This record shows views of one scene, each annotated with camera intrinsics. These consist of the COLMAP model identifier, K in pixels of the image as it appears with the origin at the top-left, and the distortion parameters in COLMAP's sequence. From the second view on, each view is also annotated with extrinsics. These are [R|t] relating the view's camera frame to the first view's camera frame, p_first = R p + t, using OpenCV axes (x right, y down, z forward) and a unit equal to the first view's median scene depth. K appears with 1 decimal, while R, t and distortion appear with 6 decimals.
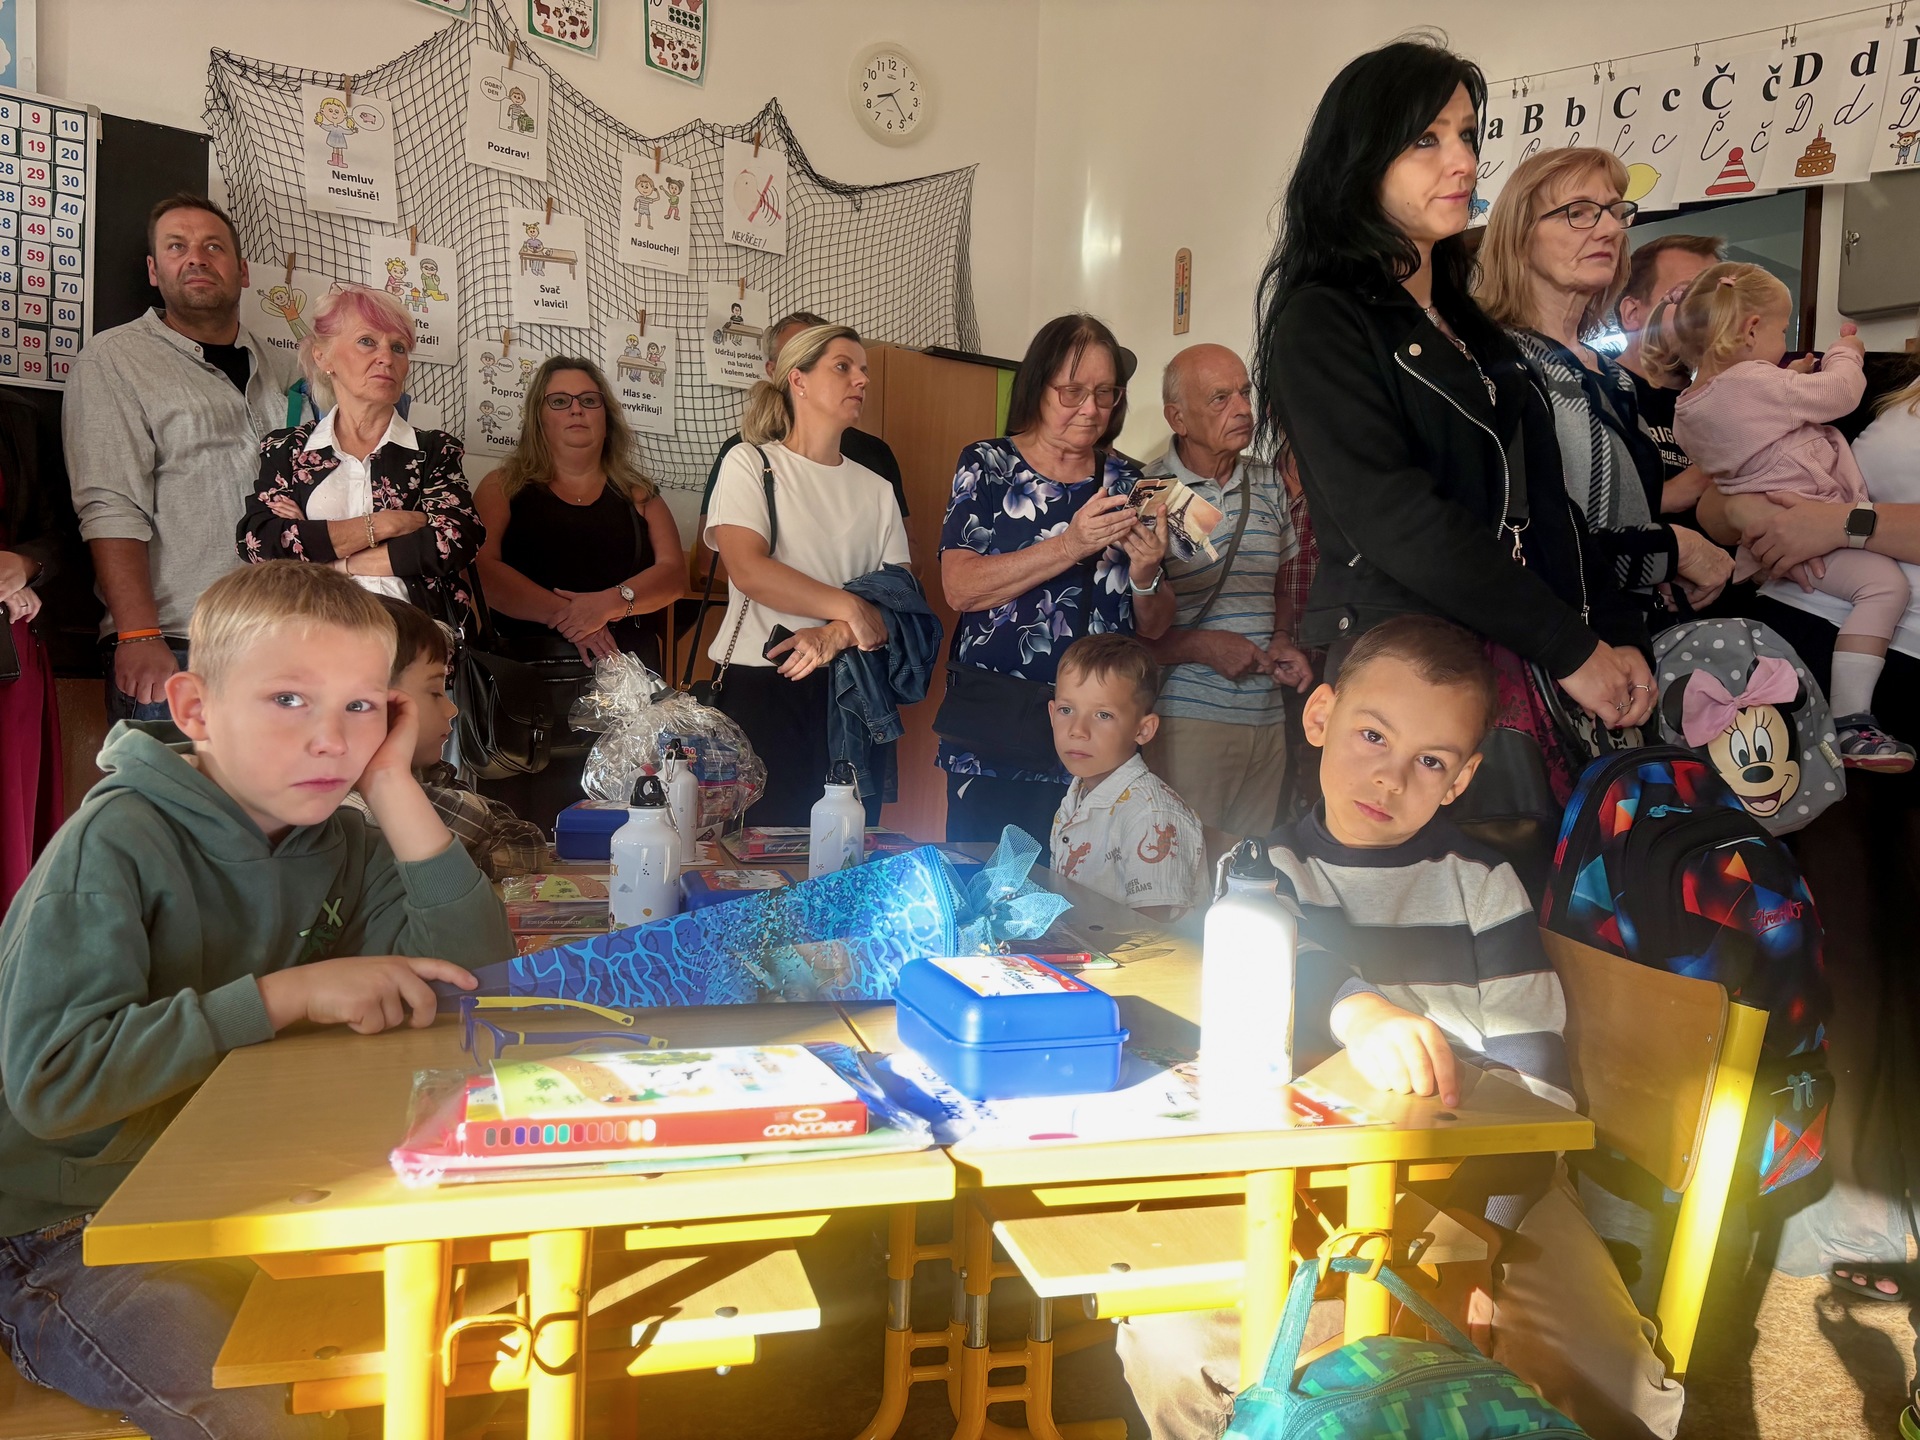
lens RADIAL K [[1456.5, 0, 967.2], [0, 1456.5, 711.3], [0, 0, 1]] dist [0.057722, -0.061013]
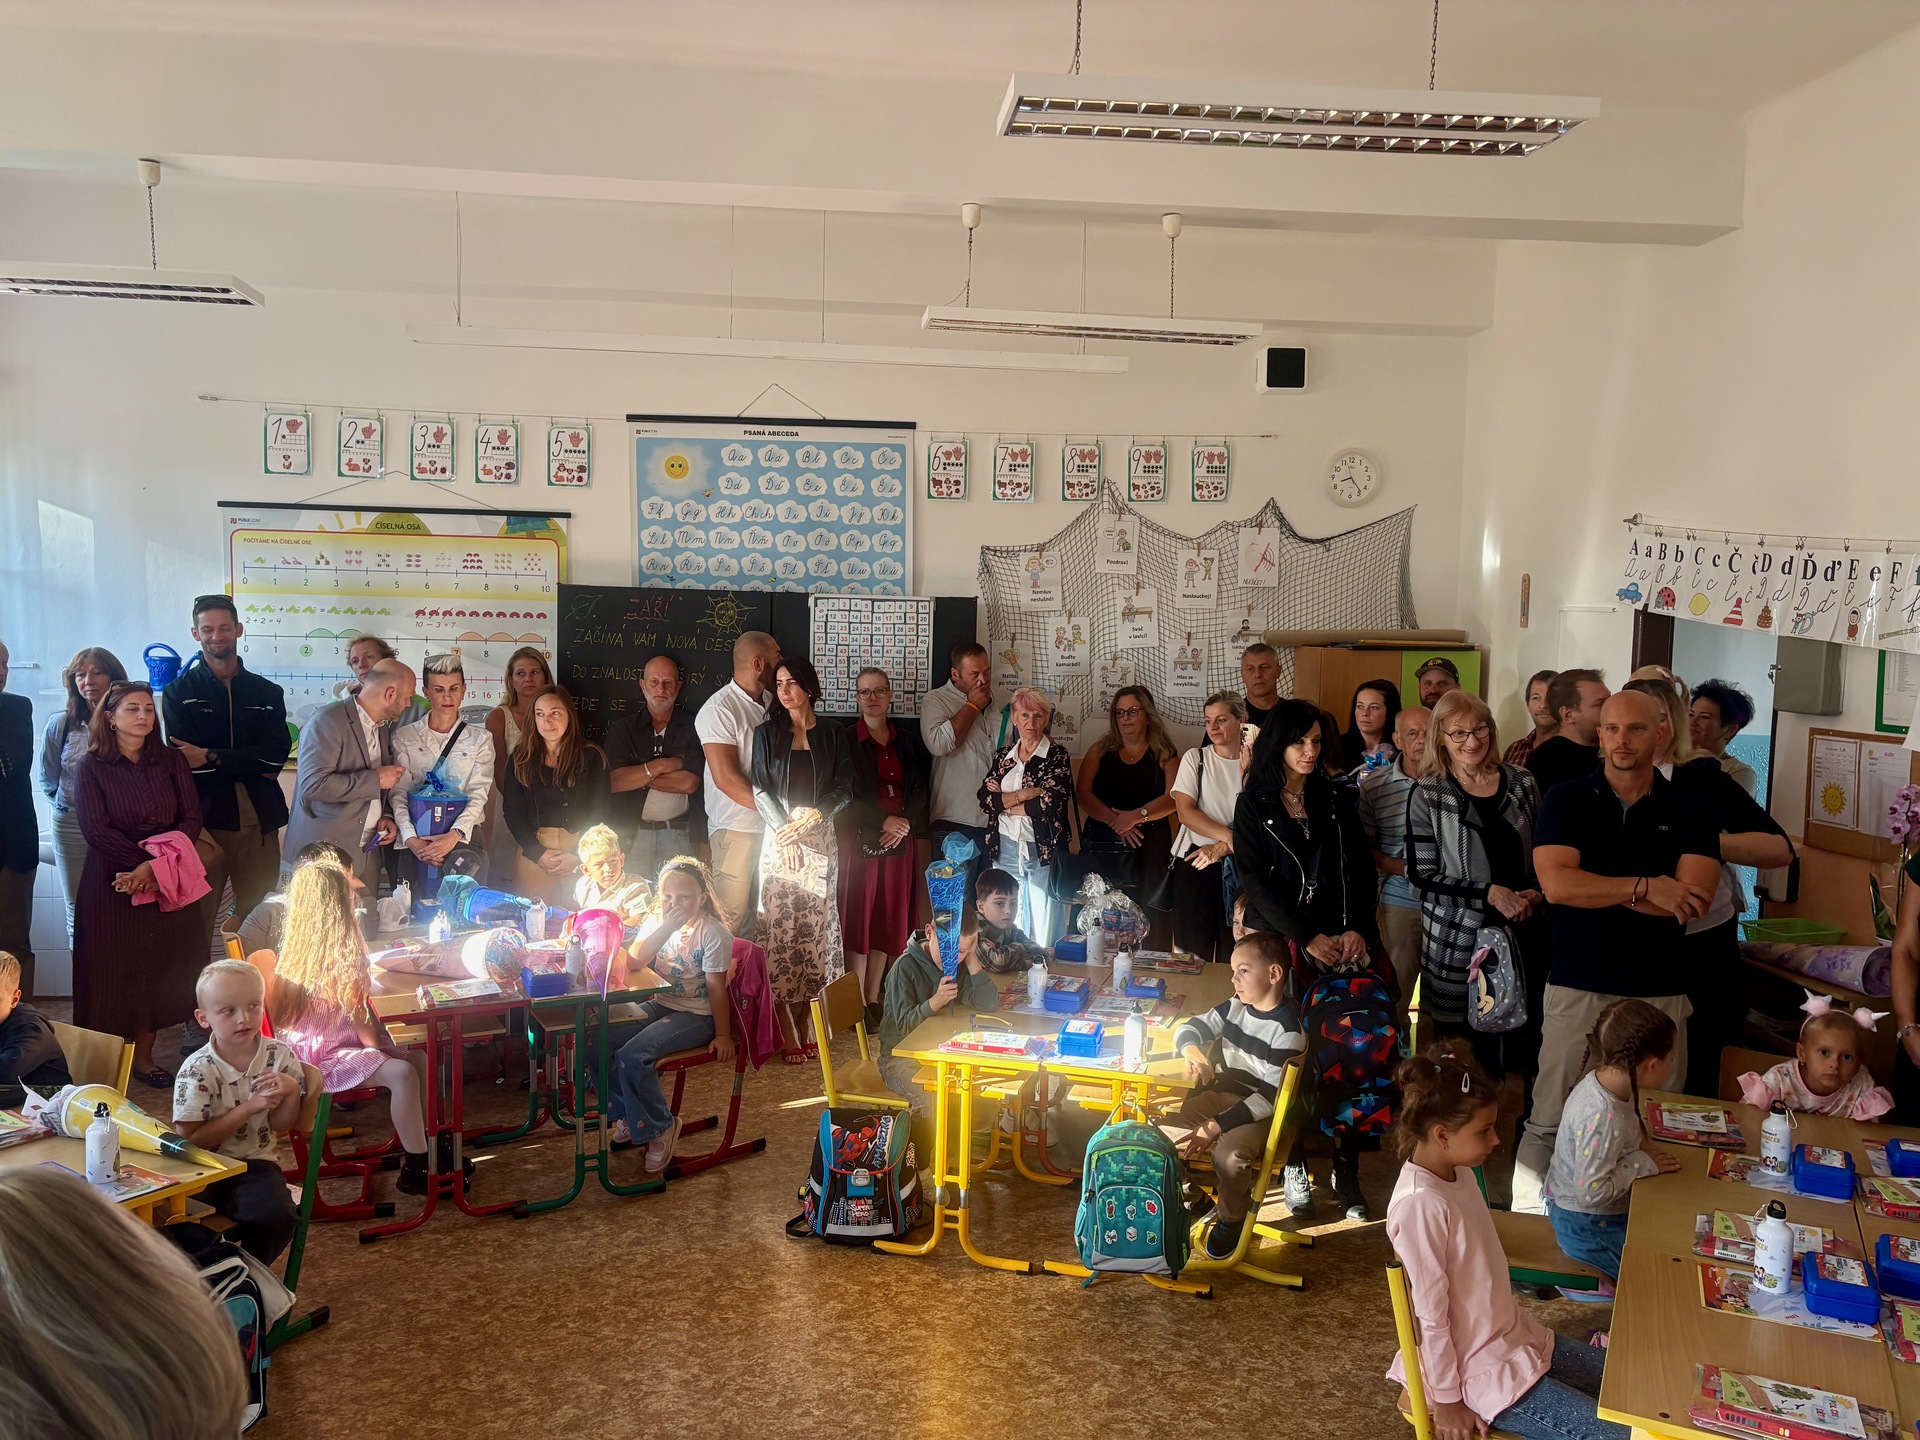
lens RADIAL K [[1456.5, 0, 938.2], [0, 1456.5, 731.7], [0, 0, 1]] dist [0.057722, -0.061013]
pose [[0.841467, 0.028777, -0.539542, 0.534409], [-0.010848, 0.999279, 0.036379, -0.224965], [0.540200, -0.024759, 0.841173, -0.752569]]
